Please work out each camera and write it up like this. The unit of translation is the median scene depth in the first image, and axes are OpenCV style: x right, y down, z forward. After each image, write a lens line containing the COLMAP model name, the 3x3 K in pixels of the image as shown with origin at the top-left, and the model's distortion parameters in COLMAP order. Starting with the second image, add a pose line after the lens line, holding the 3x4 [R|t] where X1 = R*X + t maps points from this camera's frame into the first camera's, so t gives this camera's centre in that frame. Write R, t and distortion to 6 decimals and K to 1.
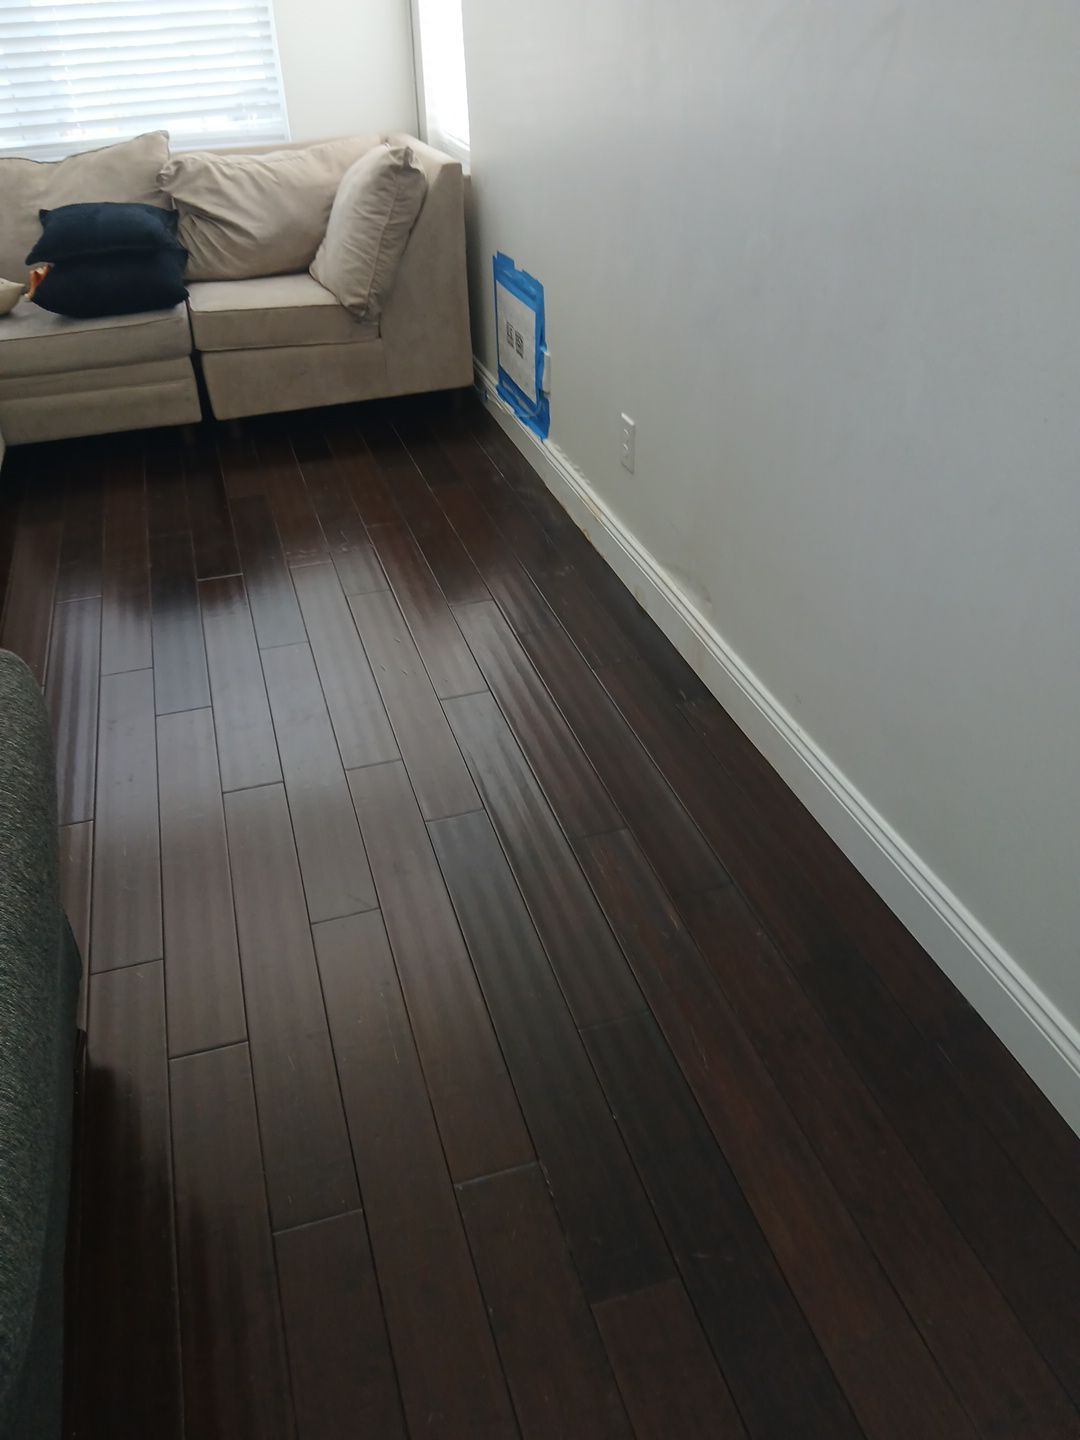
lens RADIAL K [[1133.3, 0, 542.1], [0, 1133.3, 765.9], [0, 0, 1]] dist [-0.039435, -0.008788]
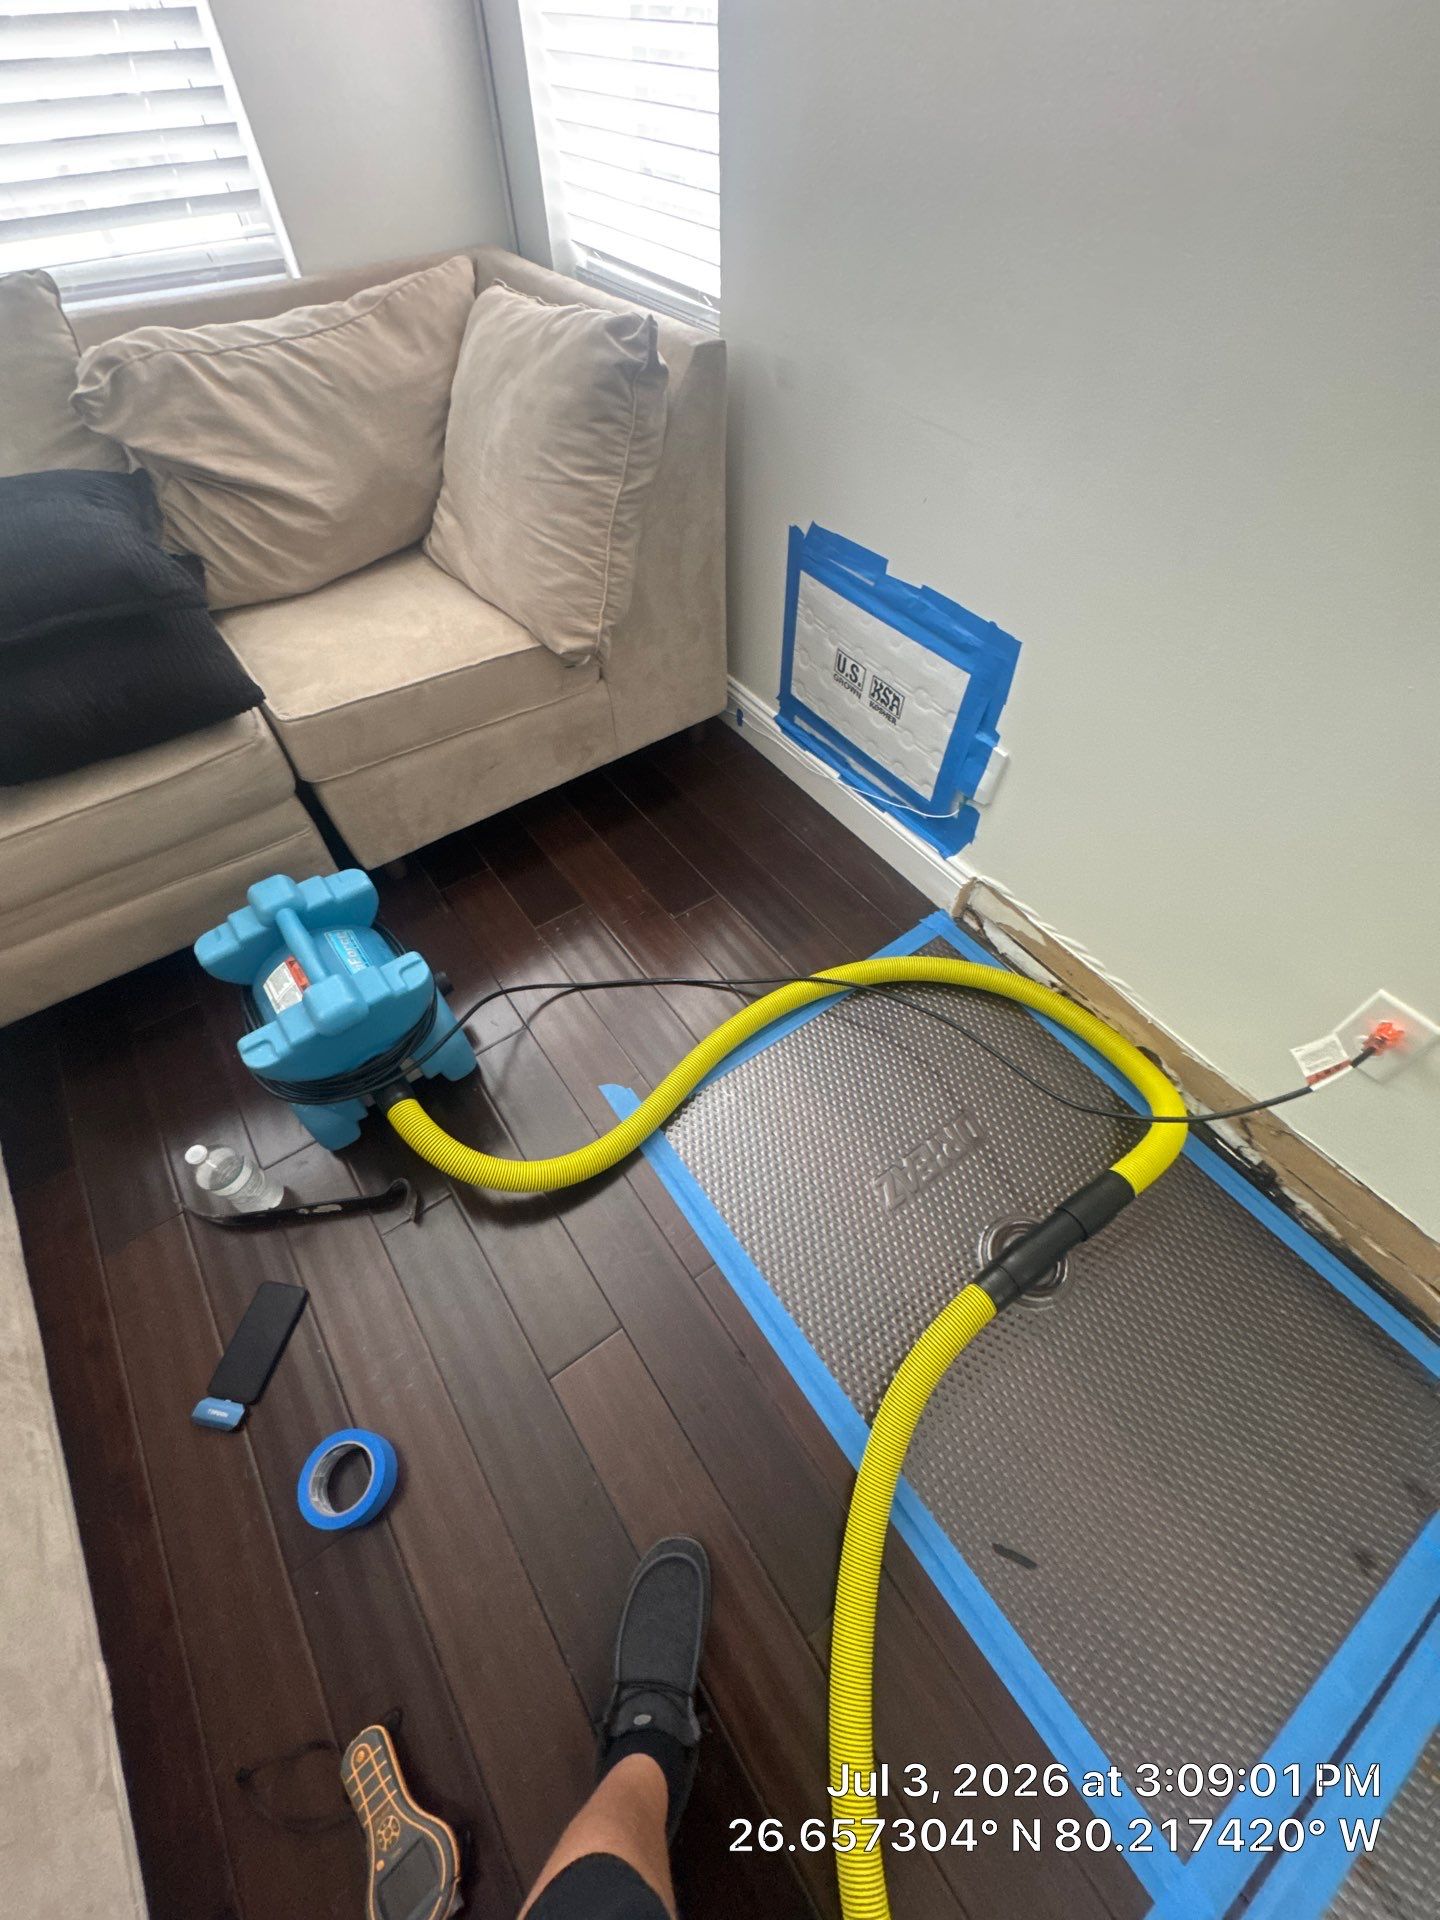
lens RADIAL K [[767.4, 0, 727.8], [0, 767.4, 960.4], [0, 0, 1]] dist [-0.000485, 0.000565]
pose [[0.949013, -0.236715, 0.208182, -0.210151], [0.169215, 0.939721, 0.297137, -0.362871], [-0.265969, -0.246759, 0.931864, 0.577196]]
